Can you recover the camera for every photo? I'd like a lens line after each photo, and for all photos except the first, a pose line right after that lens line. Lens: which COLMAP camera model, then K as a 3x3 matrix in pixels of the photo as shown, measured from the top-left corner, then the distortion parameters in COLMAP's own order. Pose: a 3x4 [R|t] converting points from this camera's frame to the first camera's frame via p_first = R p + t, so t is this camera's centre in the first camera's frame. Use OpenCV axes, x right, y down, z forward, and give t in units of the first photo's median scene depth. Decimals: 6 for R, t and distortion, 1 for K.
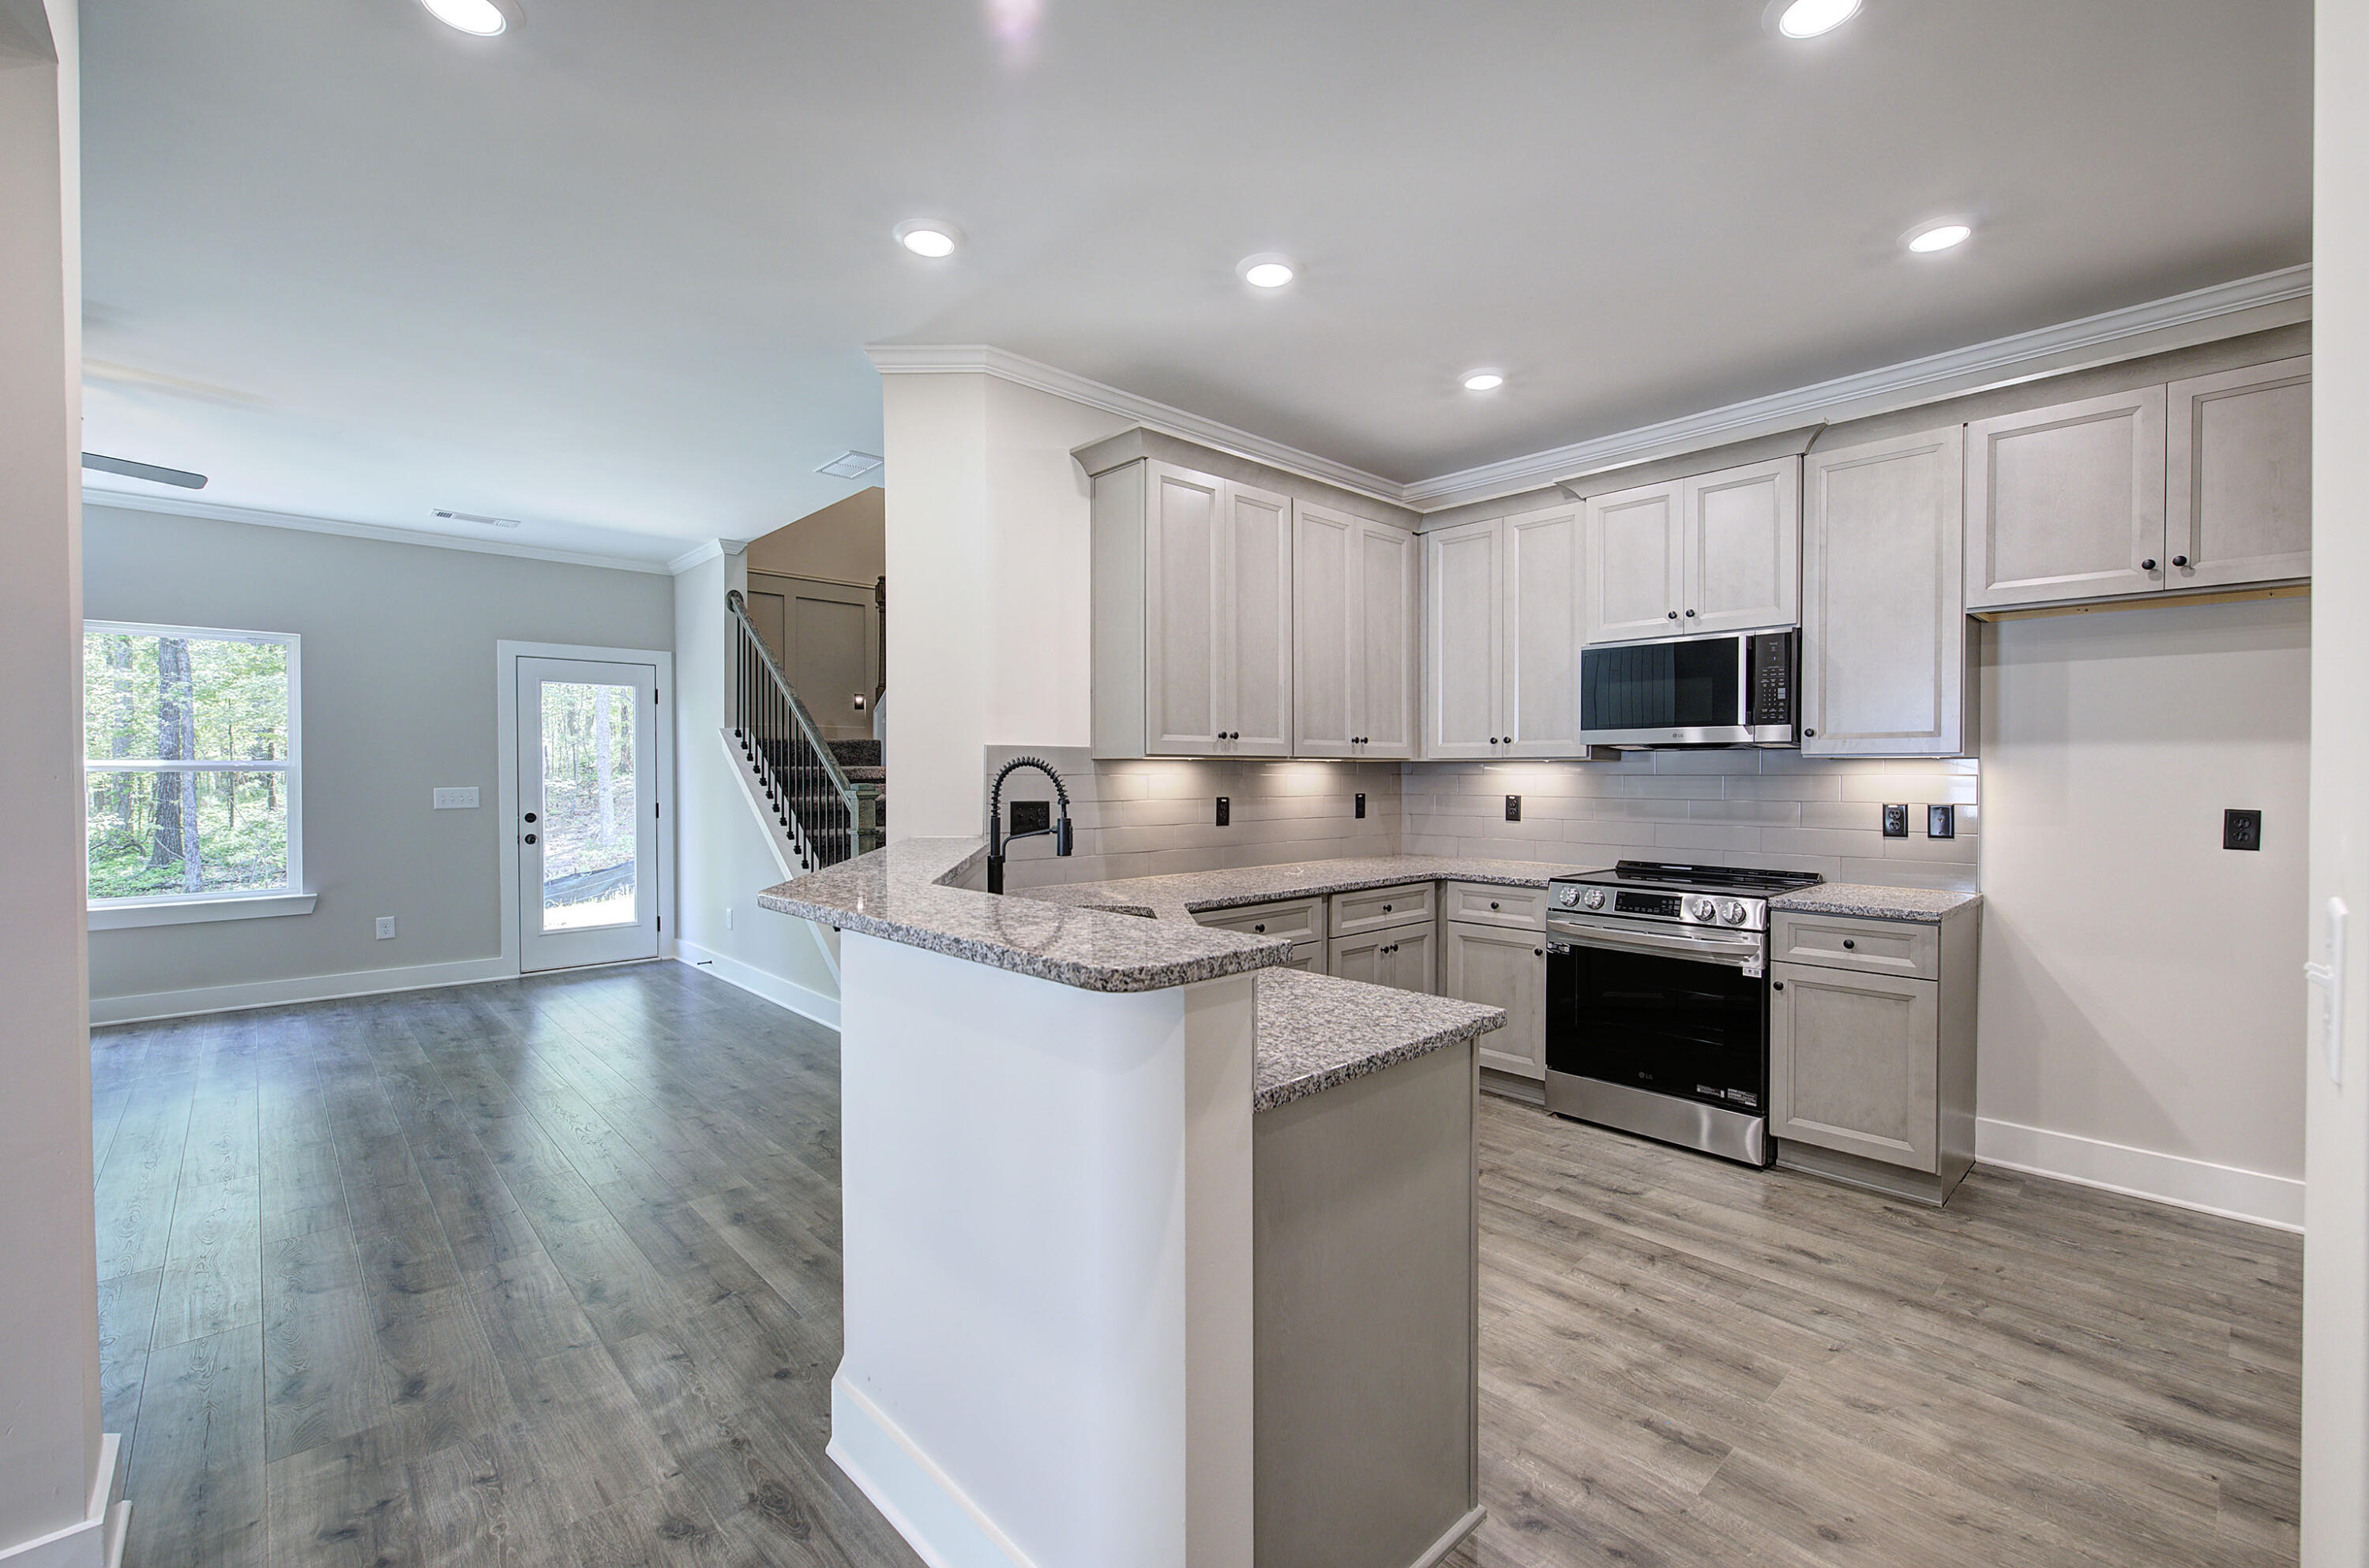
lens RADIAL K [[1001.2, 0, 1183.5], [0, 1001.2, 780.2], [0, 0, 1]] dist [-0.007873, 0.002900]
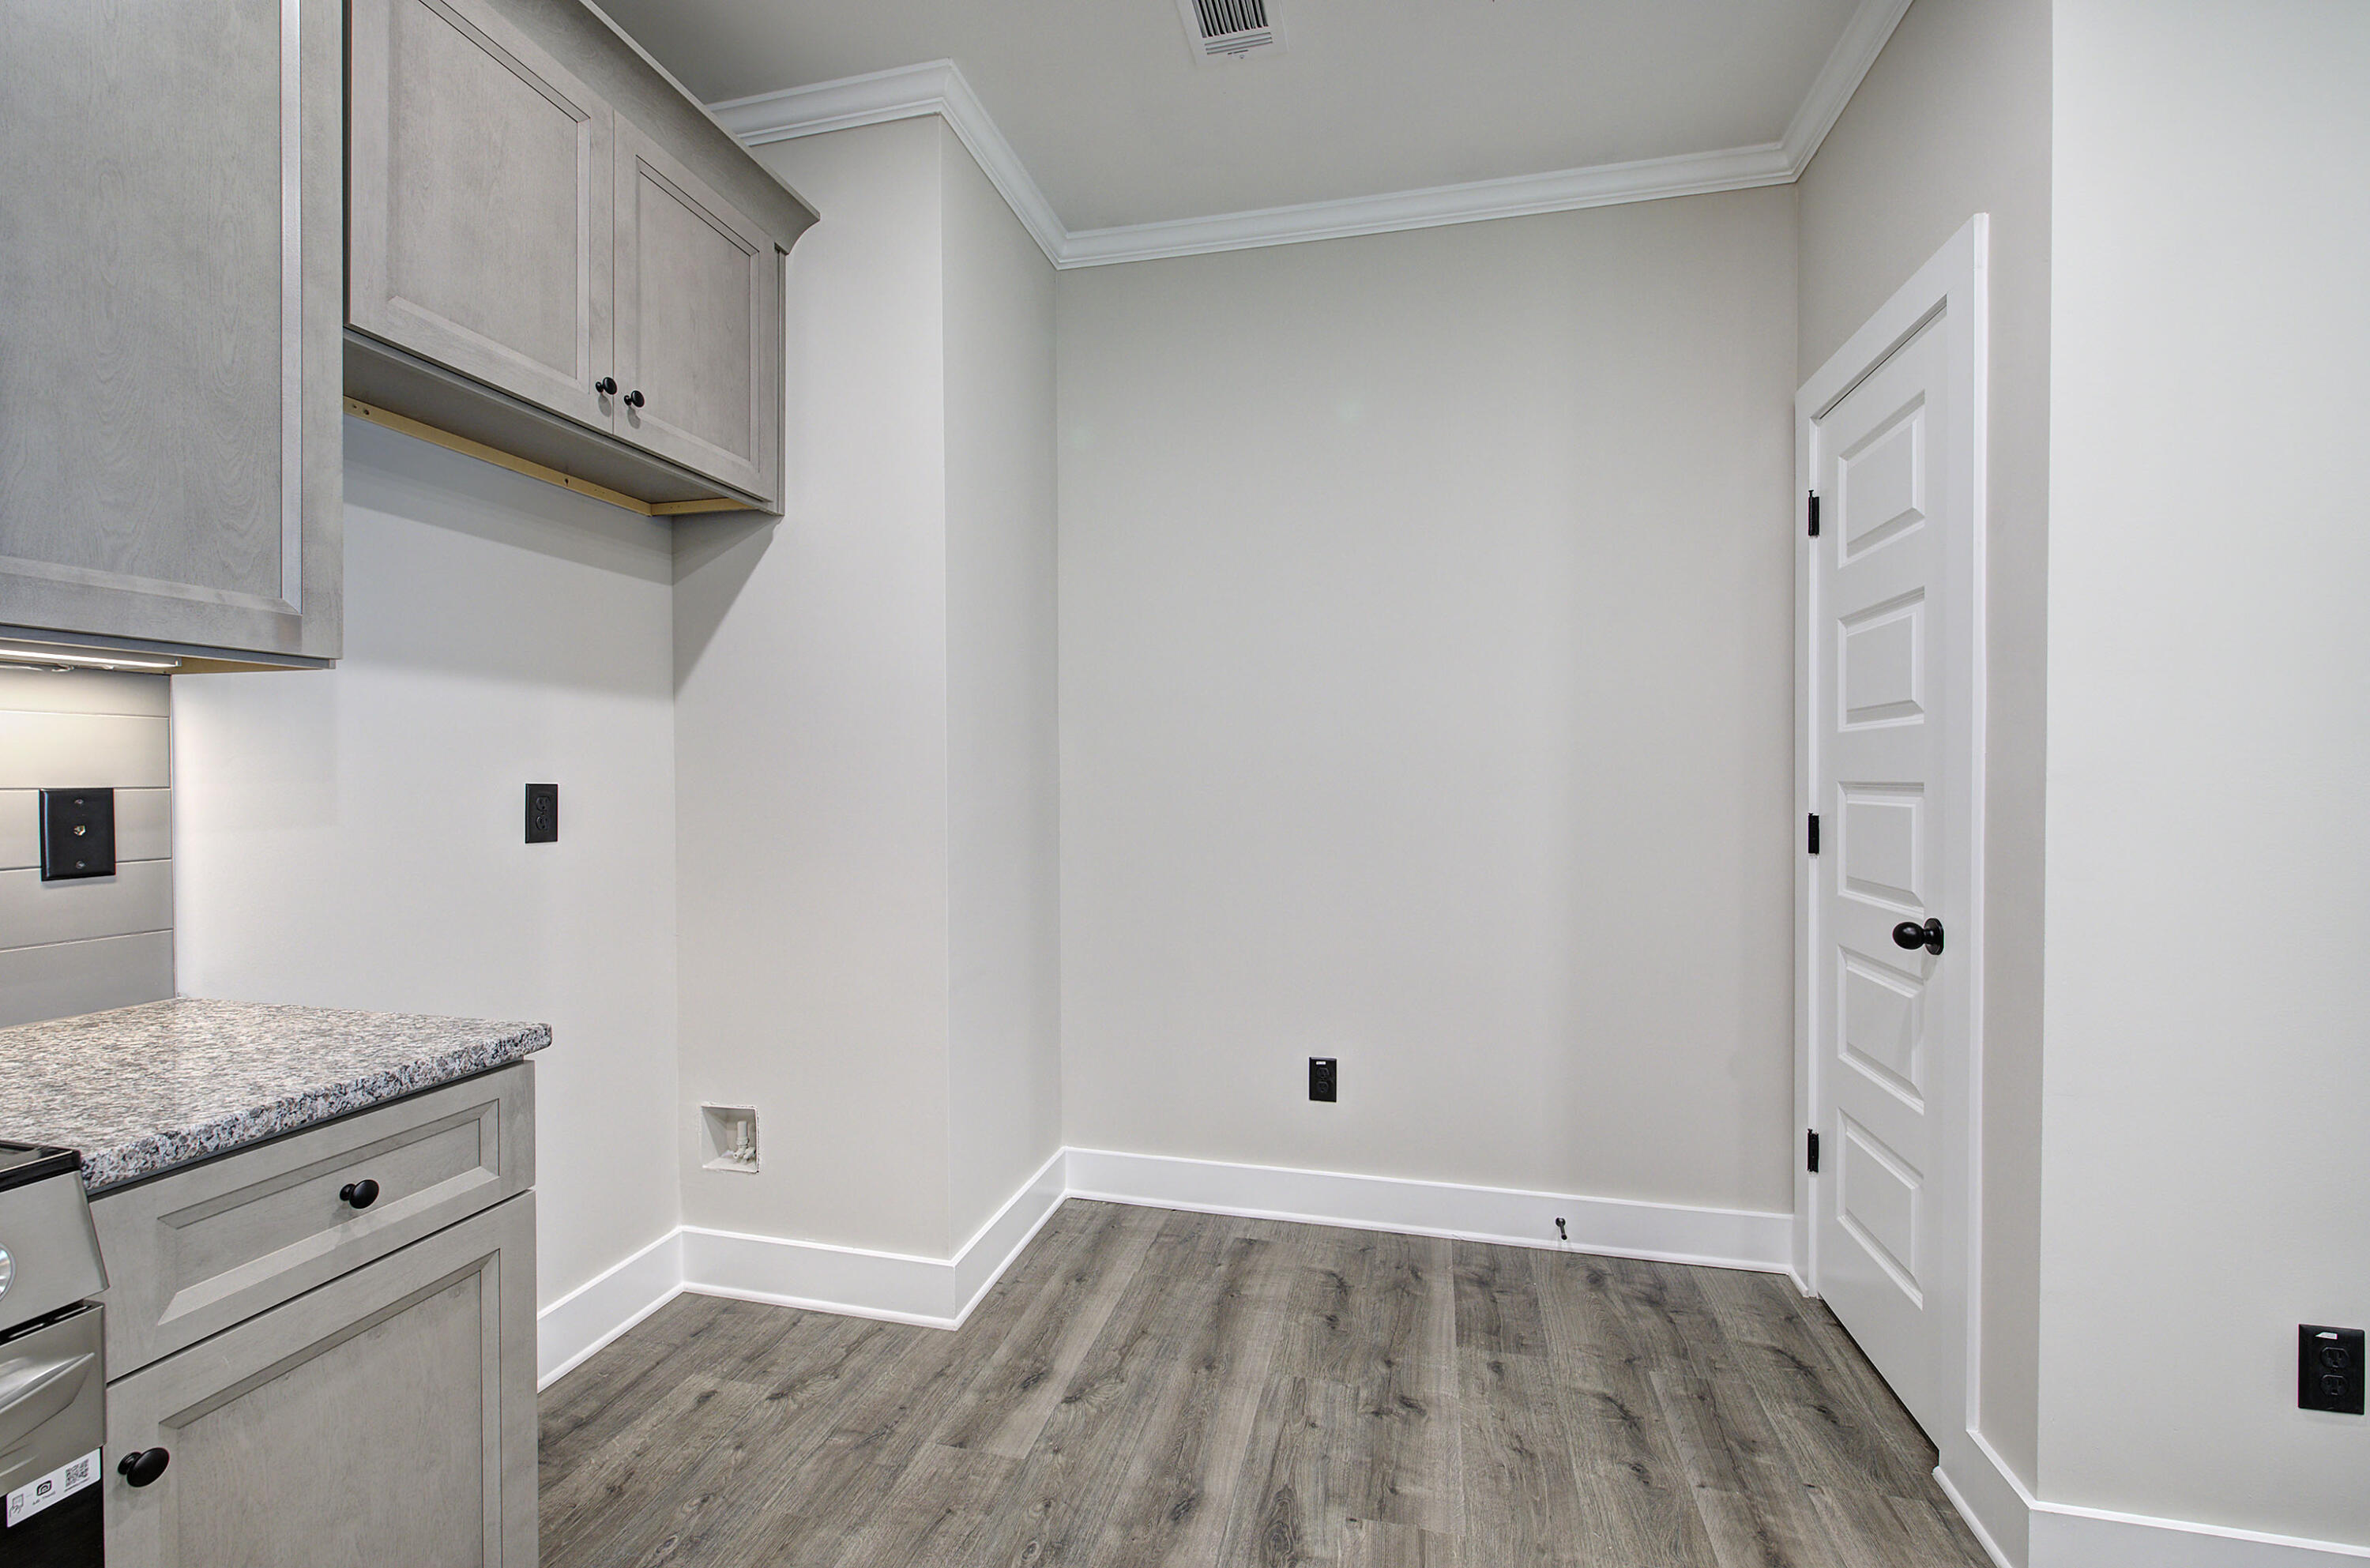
lens RADIAL K [[1001.7, 0, 1186.5], [0, 1001.7, 783.5], [0, 0, 1]] dist [-0.007873, 0.002900]
pose [[-0.557316, -0.005236, 0.830284, 0.184241], [0.008899, 0.999885, 0.012279, 0.018792], [-0.830253, 0.014232, -0.557205, 0.762487]]
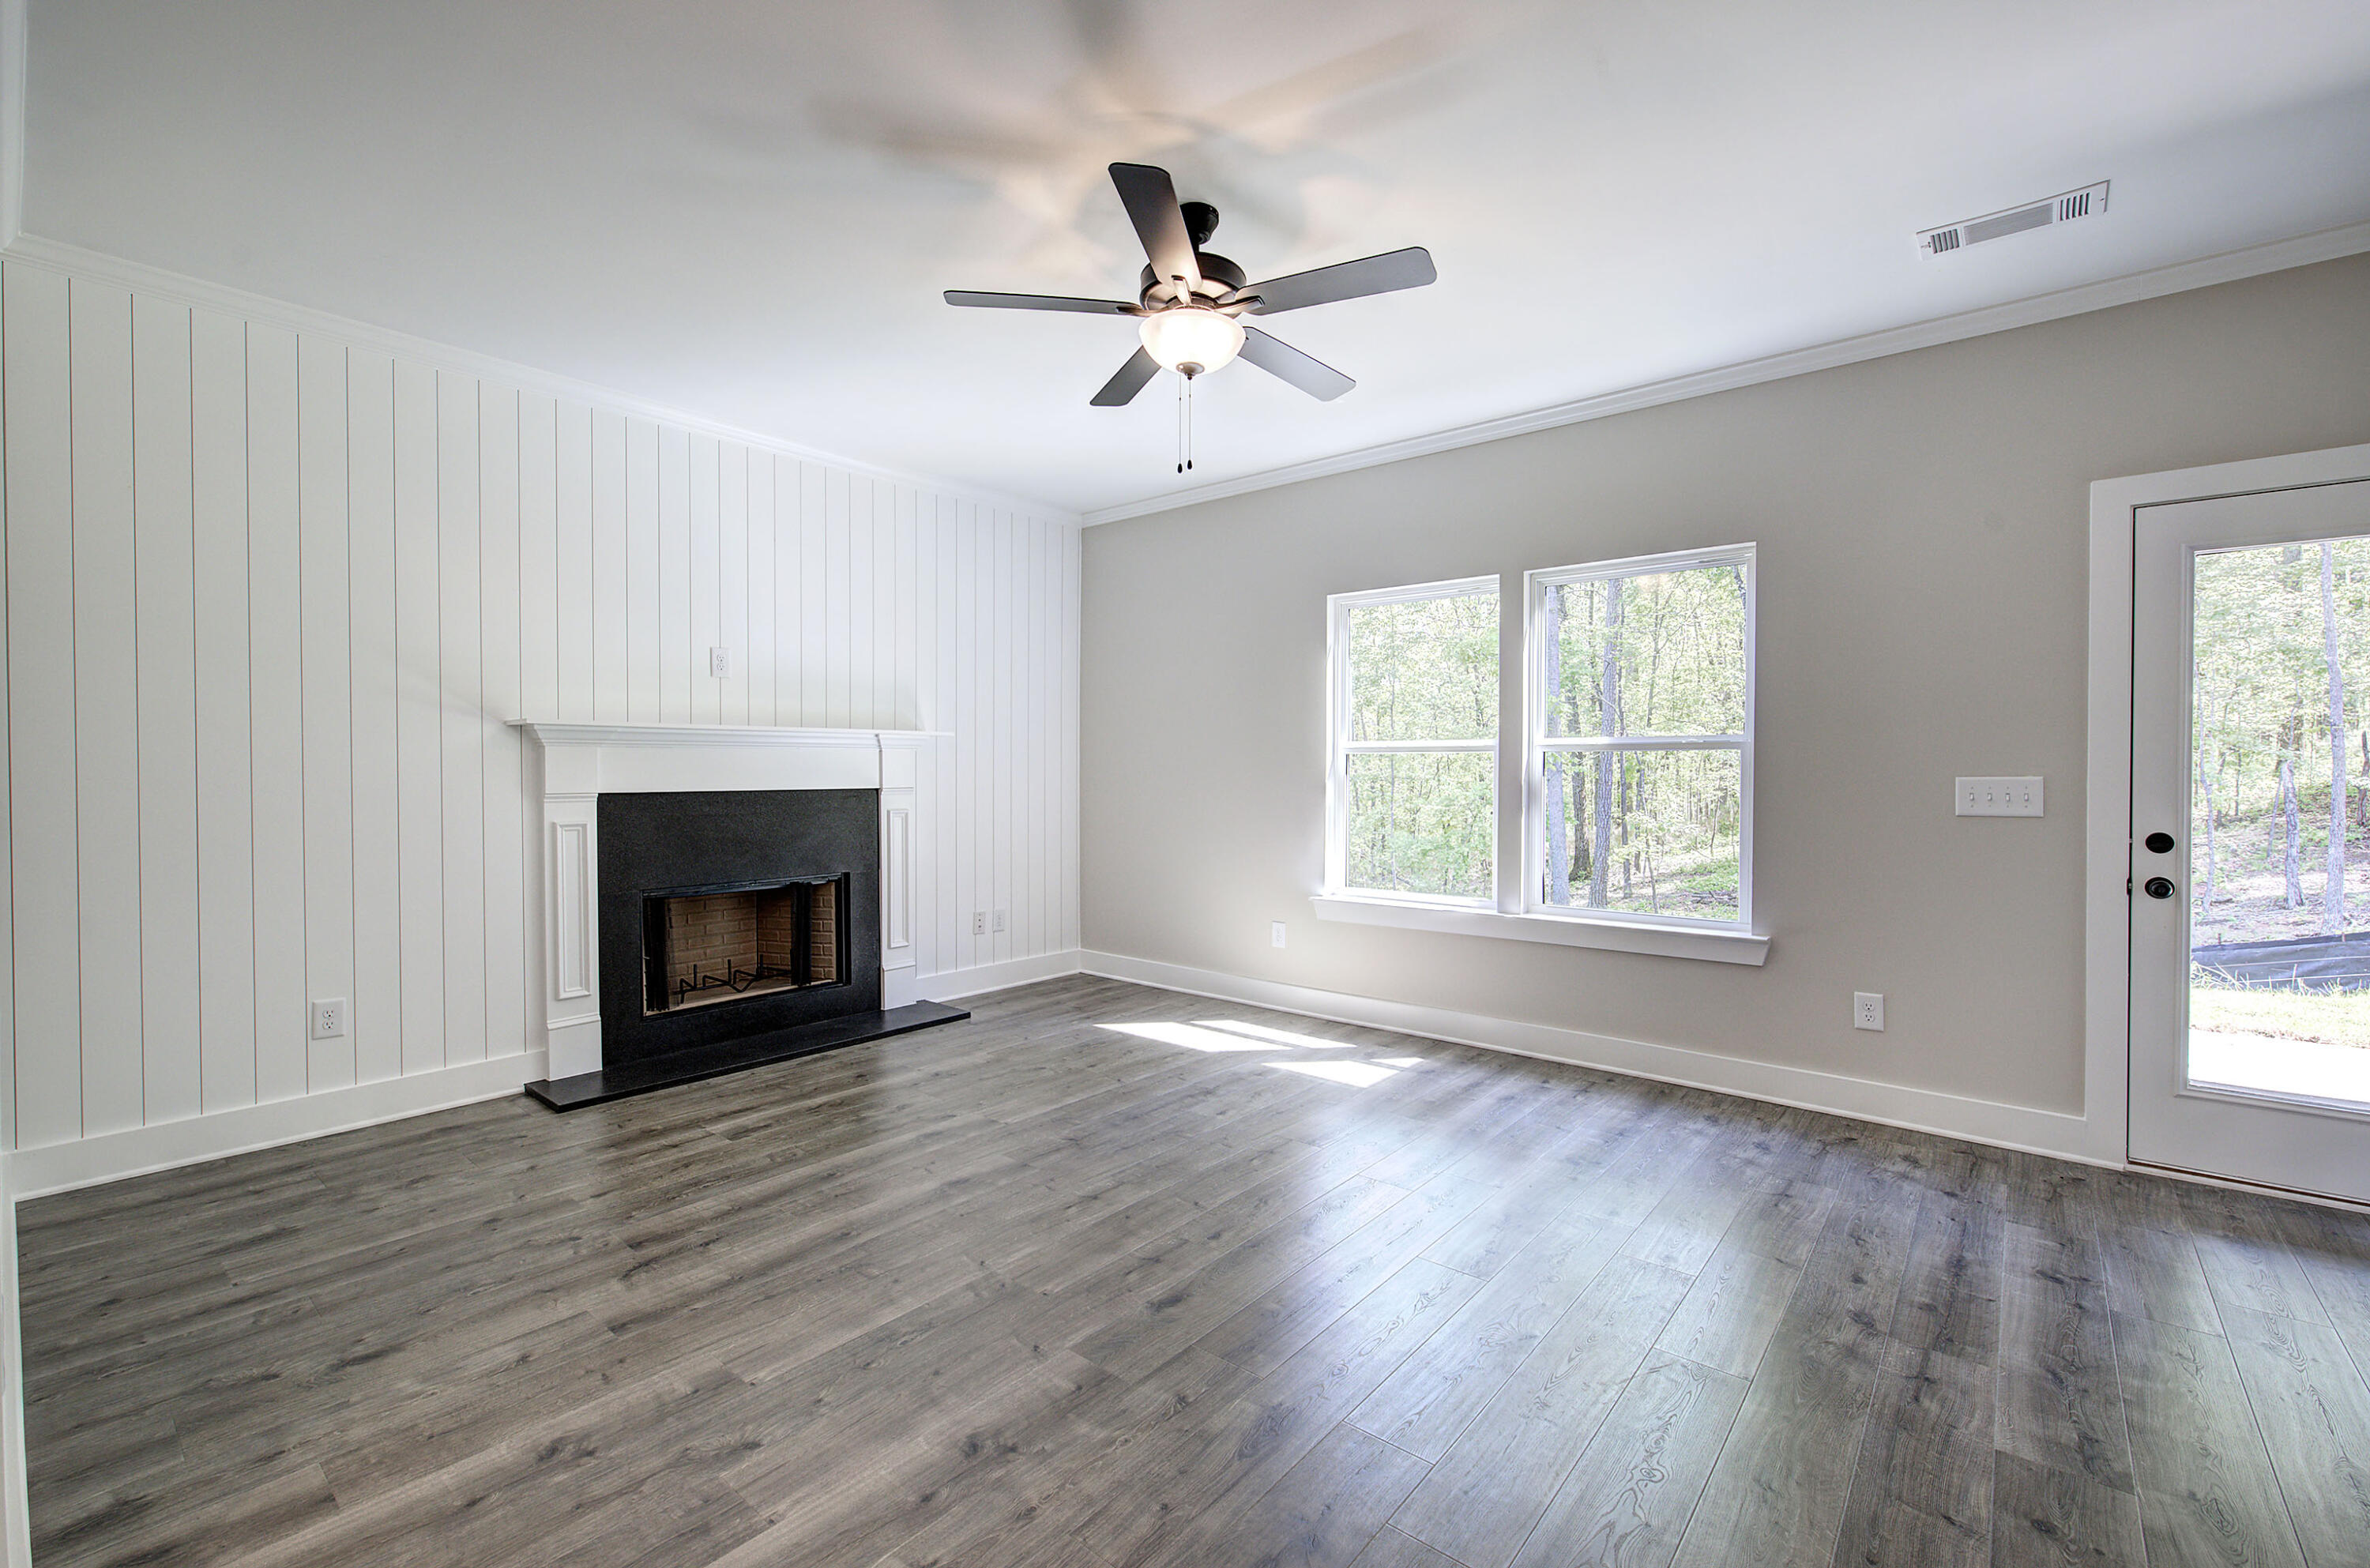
lens RADIAL K [[1001.7, 0, 1187.9], [0, 1001.7, 784.2], [0, 0, 1]] dist [-0.007873, 0.002900]
pose [[0.123022, 0.013406, -0.992313, -0.397746], [-0.008902, 0.999883, 0.012405, 0.012944], [0.992364, 0.007308, 0.123127, 0.798040]]
